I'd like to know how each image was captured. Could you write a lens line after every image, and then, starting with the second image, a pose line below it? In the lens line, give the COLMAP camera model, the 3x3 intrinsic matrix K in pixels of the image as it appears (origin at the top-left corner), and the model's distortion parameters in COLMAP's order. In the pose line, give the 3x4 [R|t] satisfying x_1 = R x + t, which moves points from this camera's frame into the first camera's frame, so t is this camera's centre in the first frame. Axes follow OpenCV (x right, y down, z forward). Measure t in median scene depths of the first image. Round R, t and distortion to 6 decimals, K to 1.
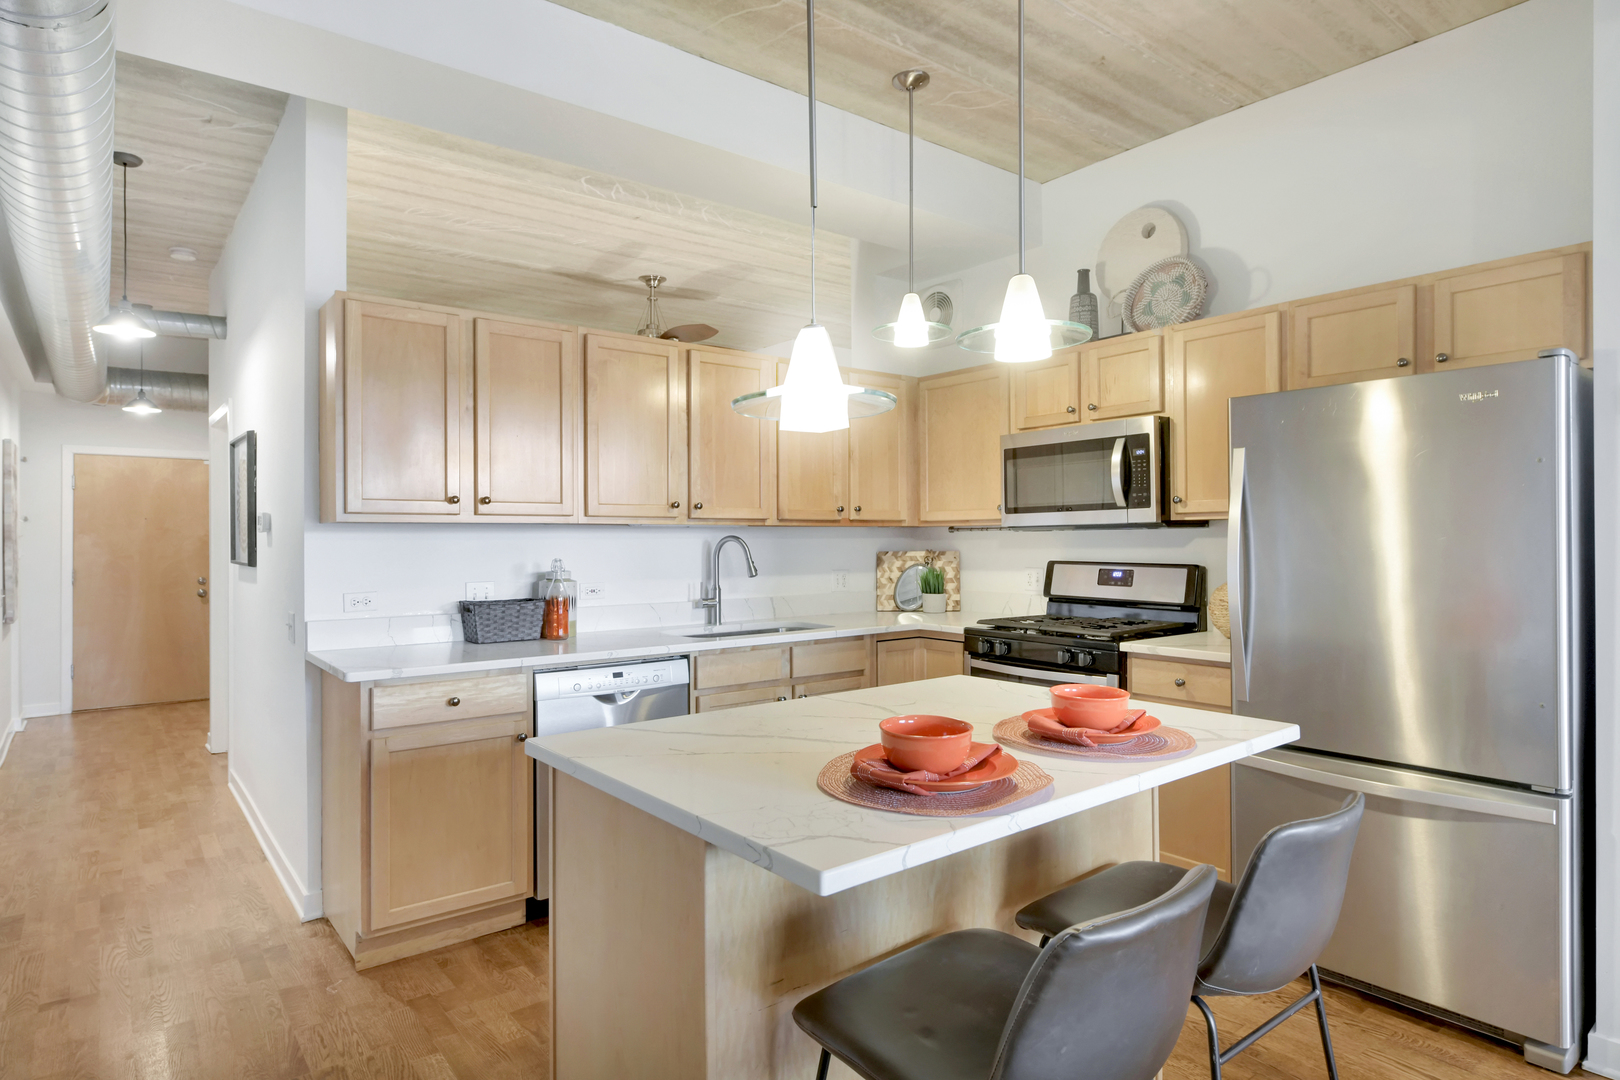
lens RADIAL K [[926.8, 0, 804.8], [0, 926.8, 530.7], [0, 0, 1]] dist [0.003297, 0.000679]
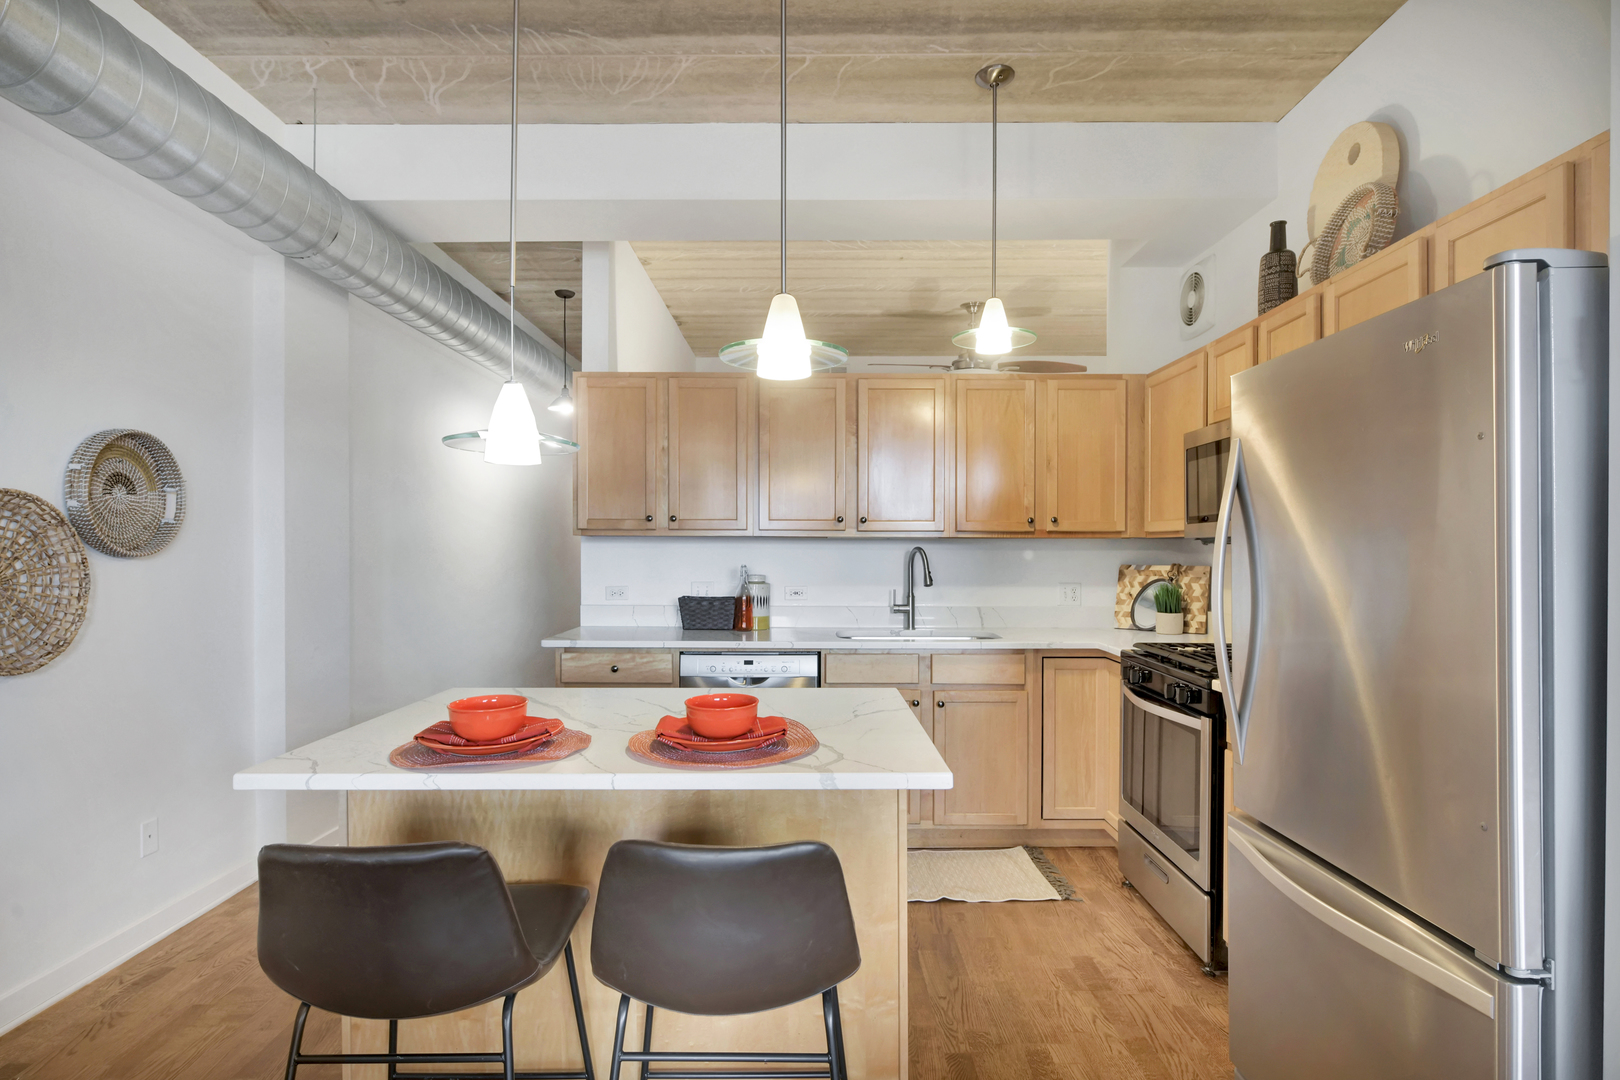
lens RADIAL K [[867.8, 0, 809.9], [0, 867.8, 550.8], [0, 0, 1]] dist [0.003045, 0.001633]
pose [[0.778290, 0.009444, -0.627834, 0.461808], [-0.001689, 0.999915, 0.012947, -0.002744], [0.627903, -0.009016, 0.778239, 0.147063]]
